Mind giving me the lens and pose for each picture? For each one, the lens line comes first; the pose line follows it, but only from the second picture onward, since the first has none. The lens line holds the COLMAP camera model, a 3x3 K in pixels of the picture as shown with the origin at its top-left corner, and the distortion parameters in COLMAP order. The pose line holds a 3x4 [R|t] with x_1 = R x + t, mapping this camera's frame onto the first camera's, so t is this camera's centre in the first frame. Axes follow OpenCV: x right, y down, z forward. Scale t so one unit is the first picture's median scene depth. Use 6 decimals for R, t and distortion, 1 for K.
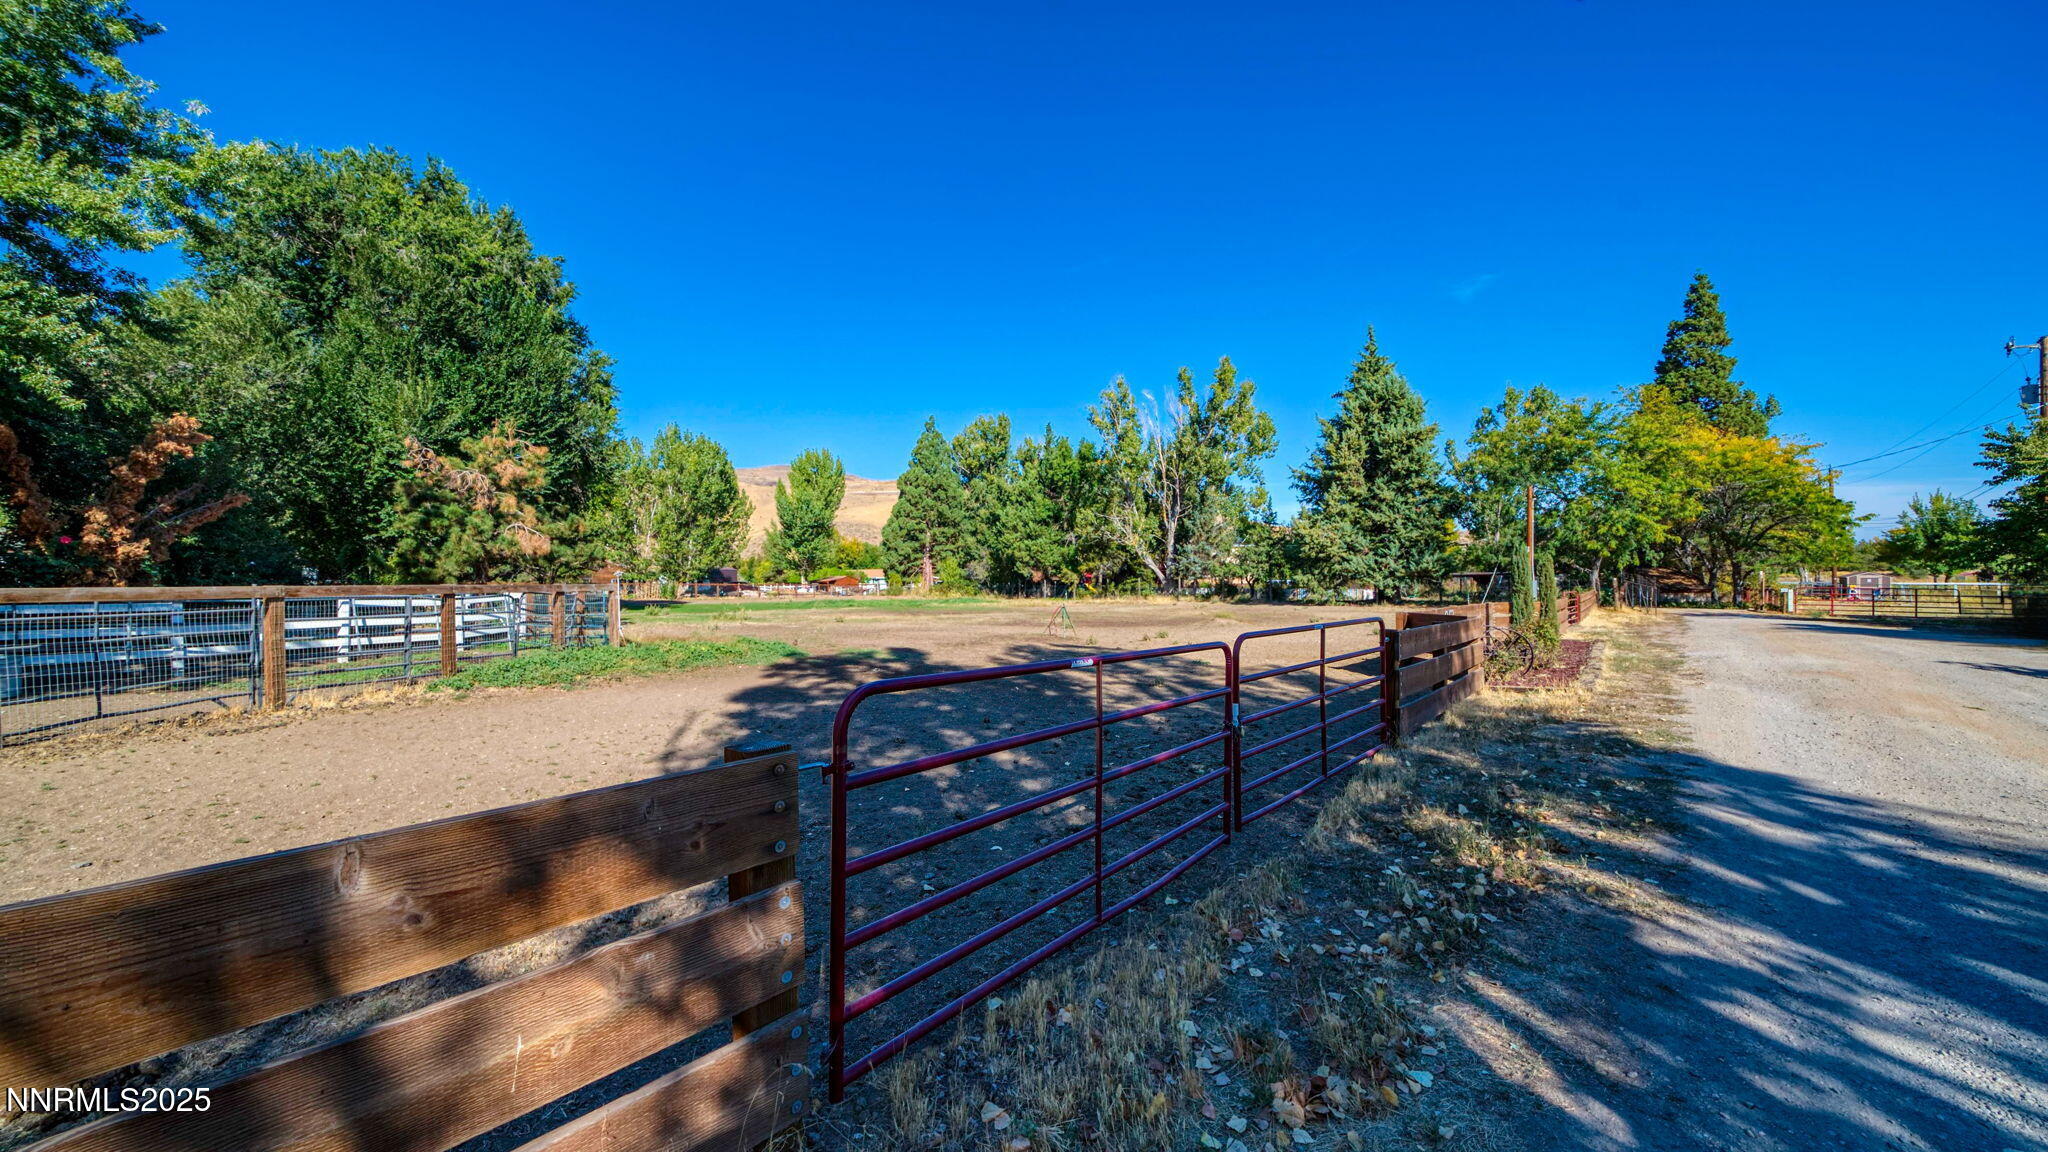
lens RADIAL K [[713.6, 0, 1024.0], [0, 713.6, 576.0], [0, 0, 1]] dist [-0.023606, -0.000148]
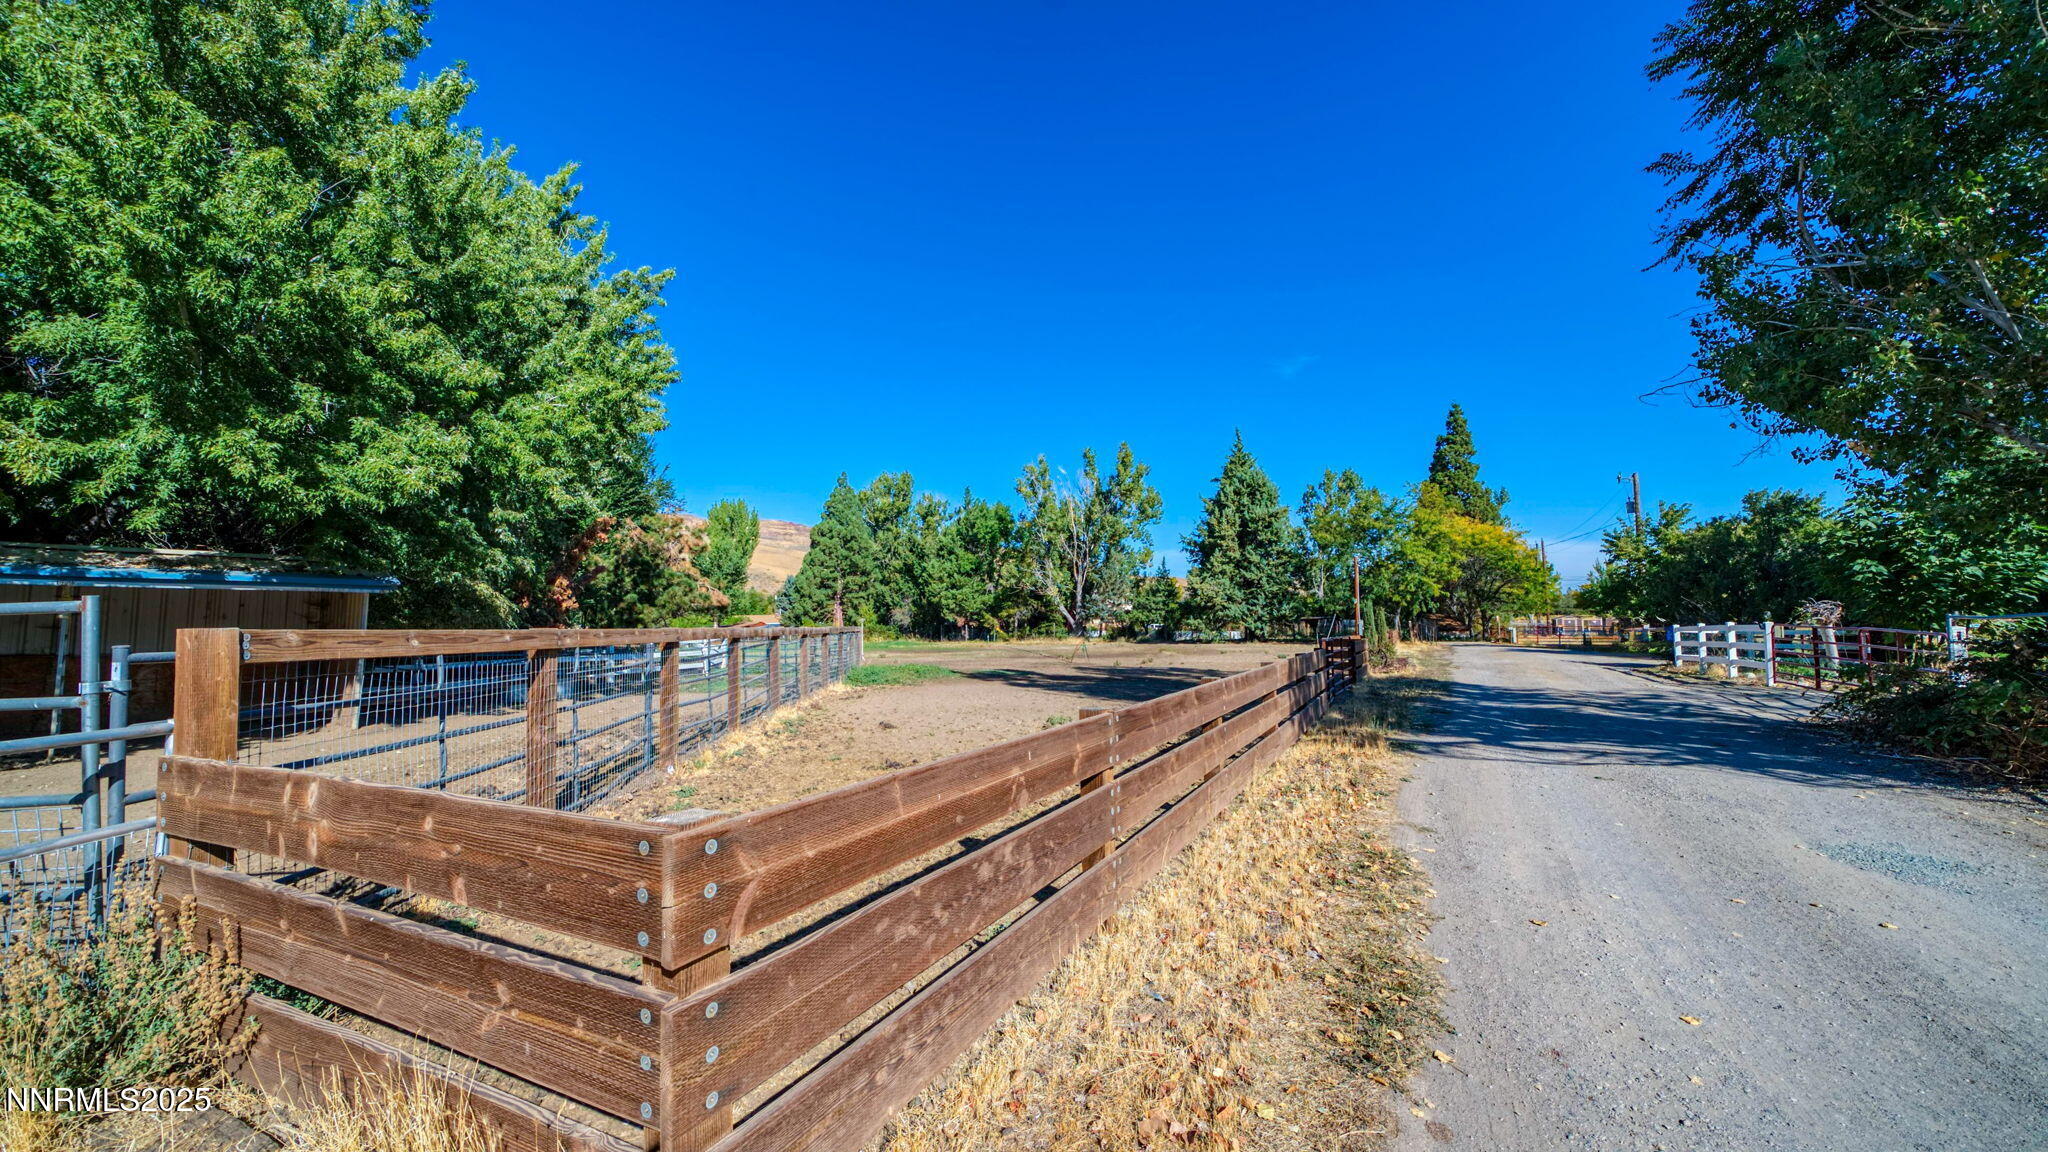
lens RADIAL K [[713.6, 0, 1024.0], [0, 713.6, 576.0], [0, 0, 1]] dist [-0.023606, -0.000148]
pose [[0.977665, 0.010336, 0.209915, -0.143220], [0.003037, 0.997991, -0.063287, 0.000425], [-0.210148, 0.062511, 0.975669, -0.154455]]
